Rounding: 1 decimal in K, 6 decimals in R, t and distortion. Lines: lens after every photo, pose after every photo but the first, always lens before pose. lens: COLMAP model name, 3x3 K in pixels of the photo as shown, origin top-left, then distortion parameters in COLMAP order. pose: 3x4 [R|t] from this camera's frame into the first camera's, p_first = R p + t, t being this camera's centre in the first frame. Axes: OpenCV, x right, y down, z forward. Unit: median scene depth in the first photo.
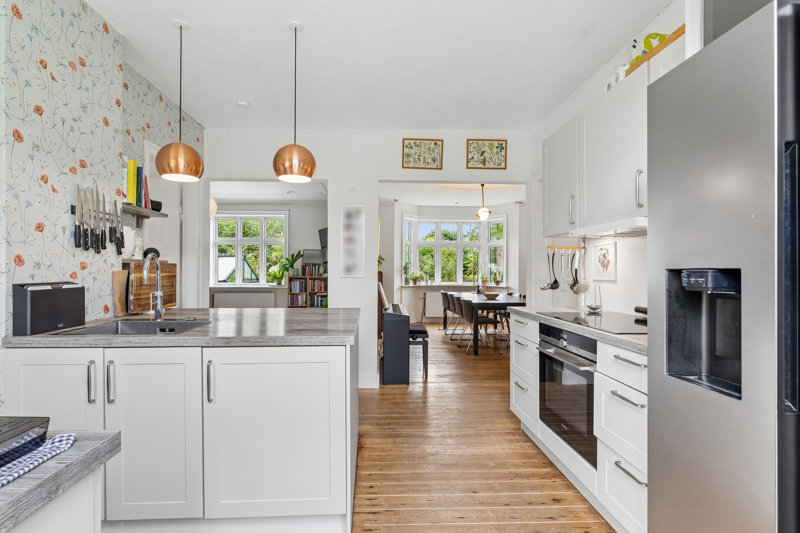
lens RADIAL K [[387.8, 0, 391.7], [0, 387.8, 268.0], [0, 0, 1]] dist [-0.000072, 0.000186]
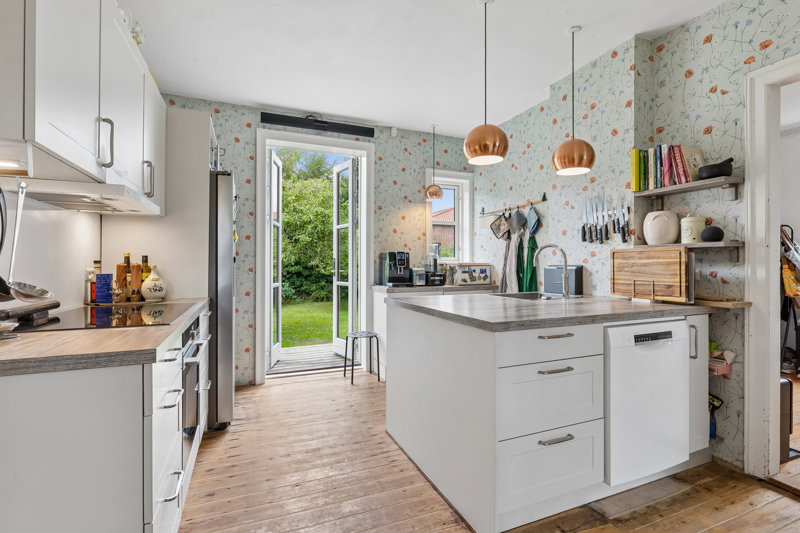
lens RADIAL K [[387.8, 0, 402.3], [0, 387.8, 263.7], [0, 0, 1]] dist [-0.000072, 0.000186]
pose [[-0.940012, -0.003638, -0.341122, 0.303934], [-0.001451, 0.999977, -0.006667, 0.038540], [0.341139, -0.005772, -0.939995, 2.048524]]
